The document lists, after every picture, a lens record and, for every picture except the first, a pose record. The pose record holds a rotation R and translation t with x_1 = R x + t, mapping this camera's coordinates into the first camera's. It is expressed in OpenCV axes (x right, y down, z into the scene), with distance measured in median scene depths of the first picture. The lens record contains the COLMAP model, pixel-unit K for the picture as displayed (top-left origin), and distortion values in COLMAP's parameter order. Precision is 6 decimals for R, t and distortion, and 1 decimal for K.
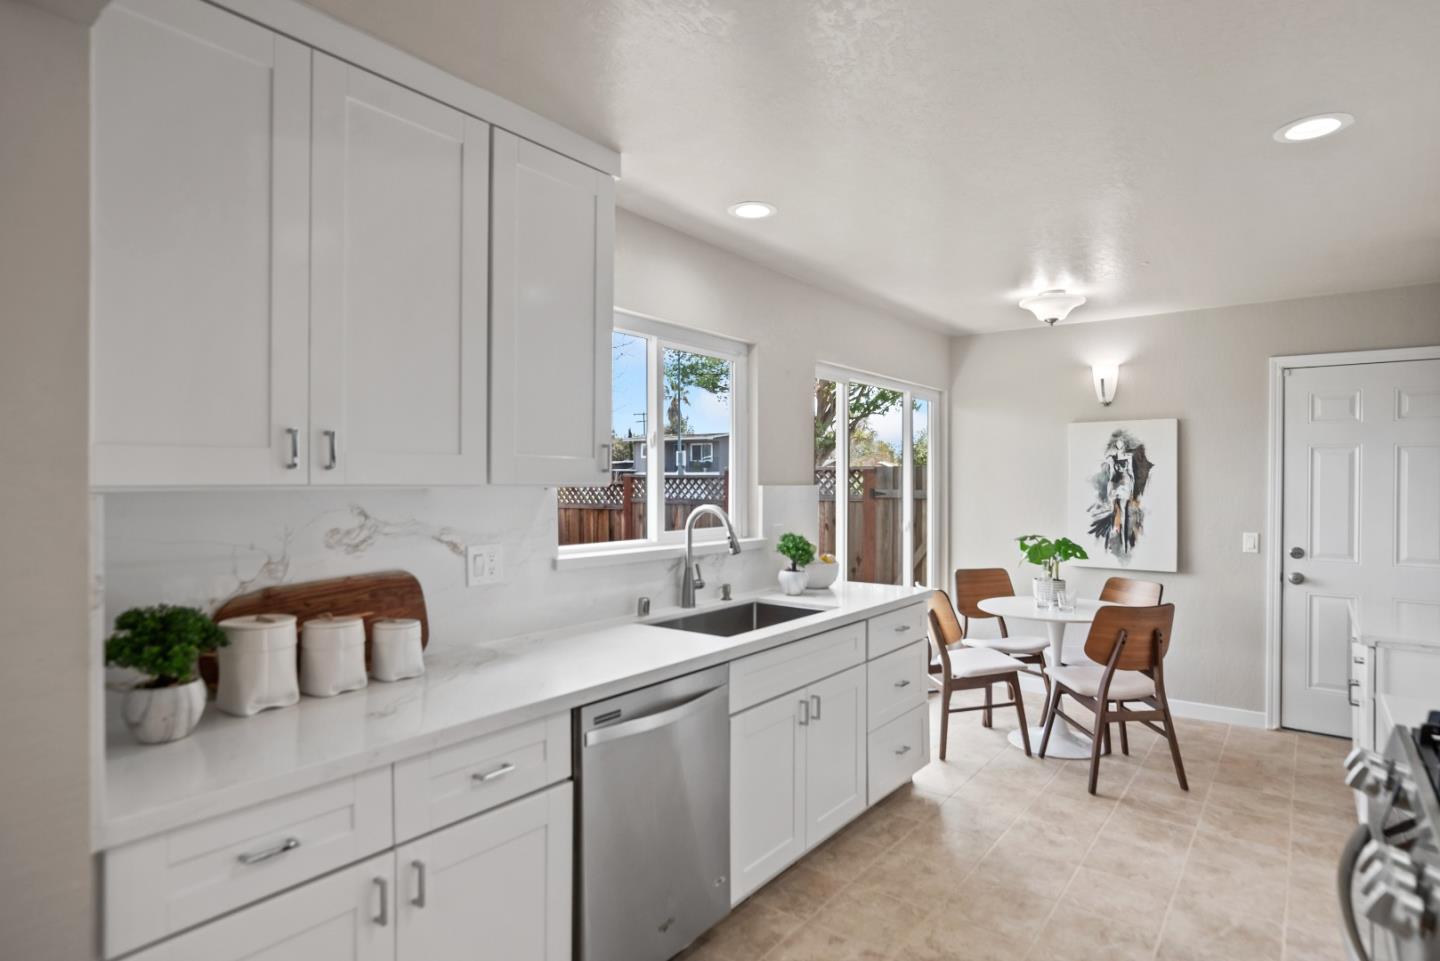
lens RADIAL K [[767.5, 0, 720.0], [0, 767.5, 480.5], [0, 0, 1]] dist [-0.033918, 0.022418]
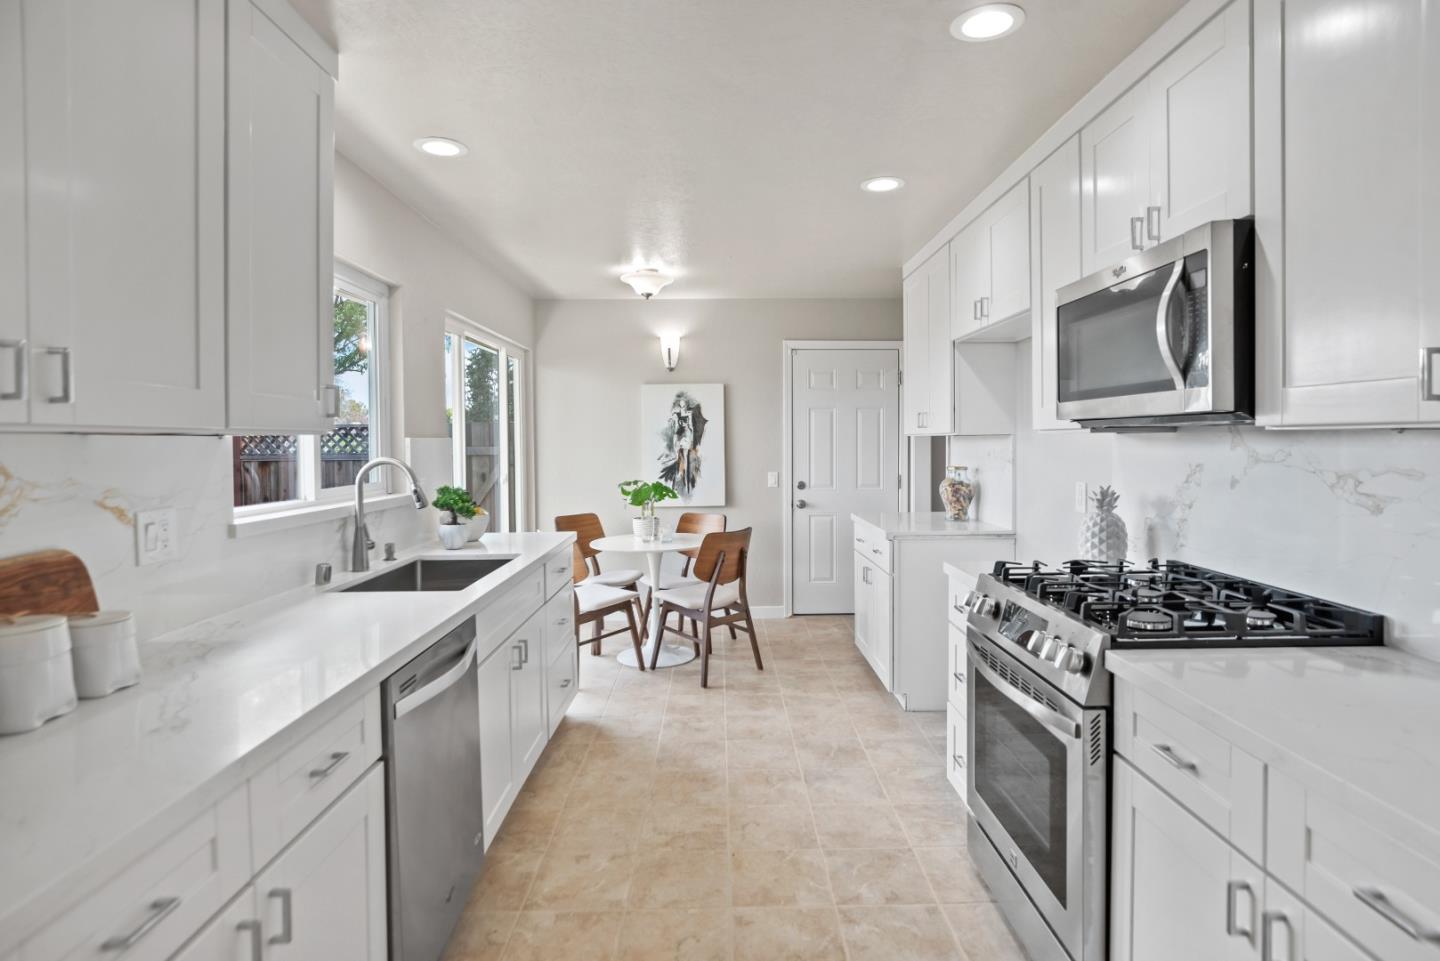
lens RADIAL K [[746.6, 0, 734.6], [0, 746.6, 447.4], [0, 0, 1]] dist [-0.029556, 0.000634]
pose [[0.776409, -0.015177, 0.630047, -0.220319], [0.009739, 0.999880, 0.012085, 0.012111], [-0.630154, -0.003247, 0.776463, 0.041022]]
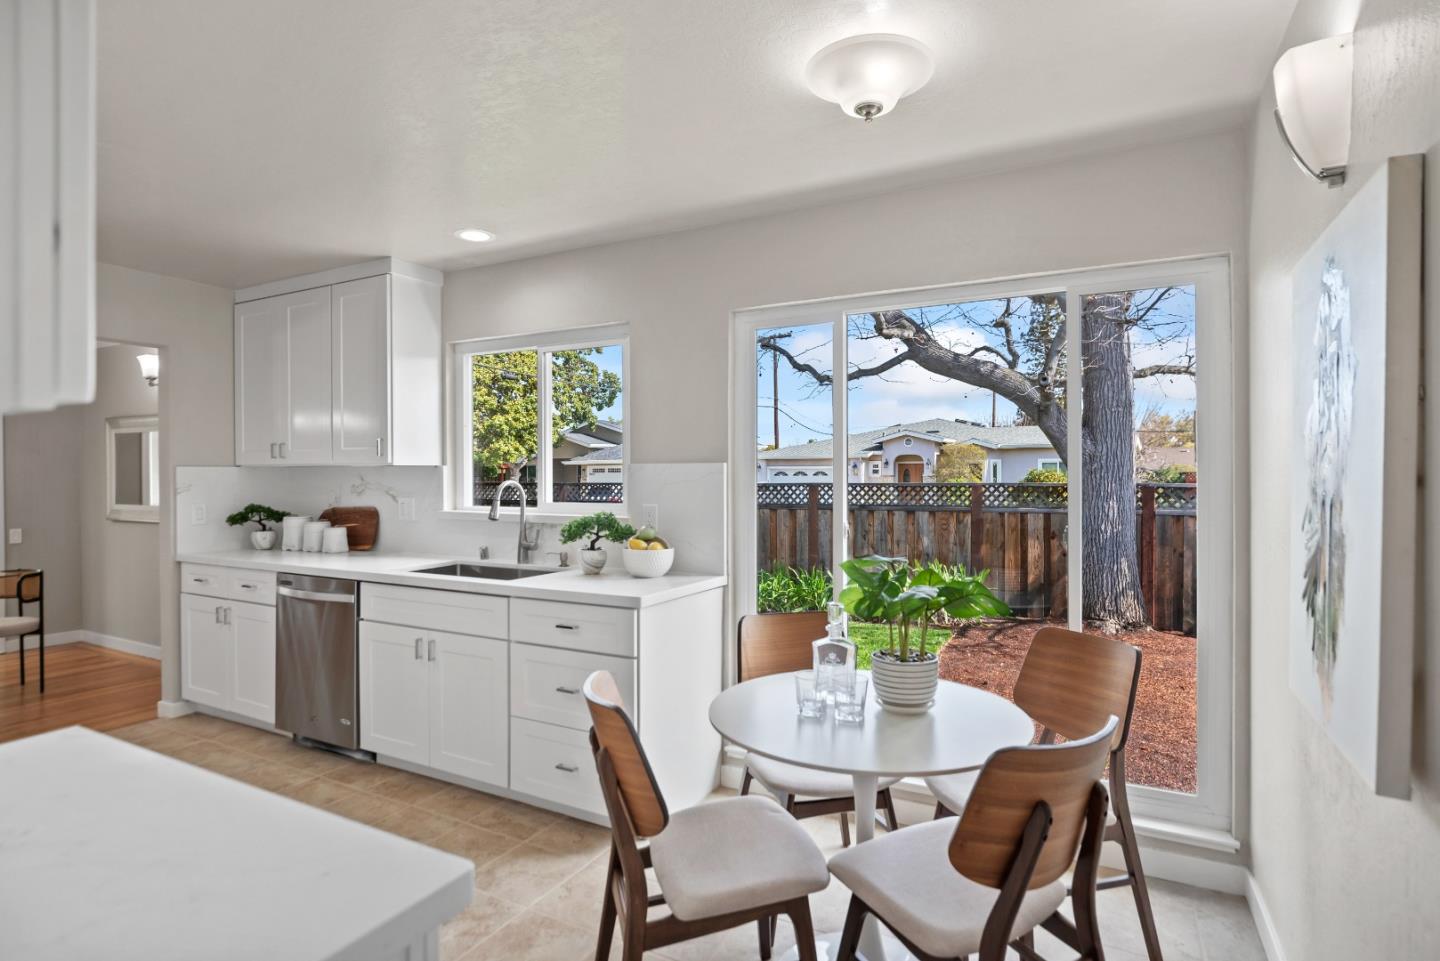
lens RADIAL K [[721.9, 0, 720.0], [0, 721.9, 480.5], [0, 0, 1]] dist [-0.000368, -0.000048]
pose [[0.170273, -0.005180, -0.985383, 1.029981], [-0.001428, 0.999984, -0.005503, 0.035299], [0.985396, 0.002344, 0.170262, 0.991389]]
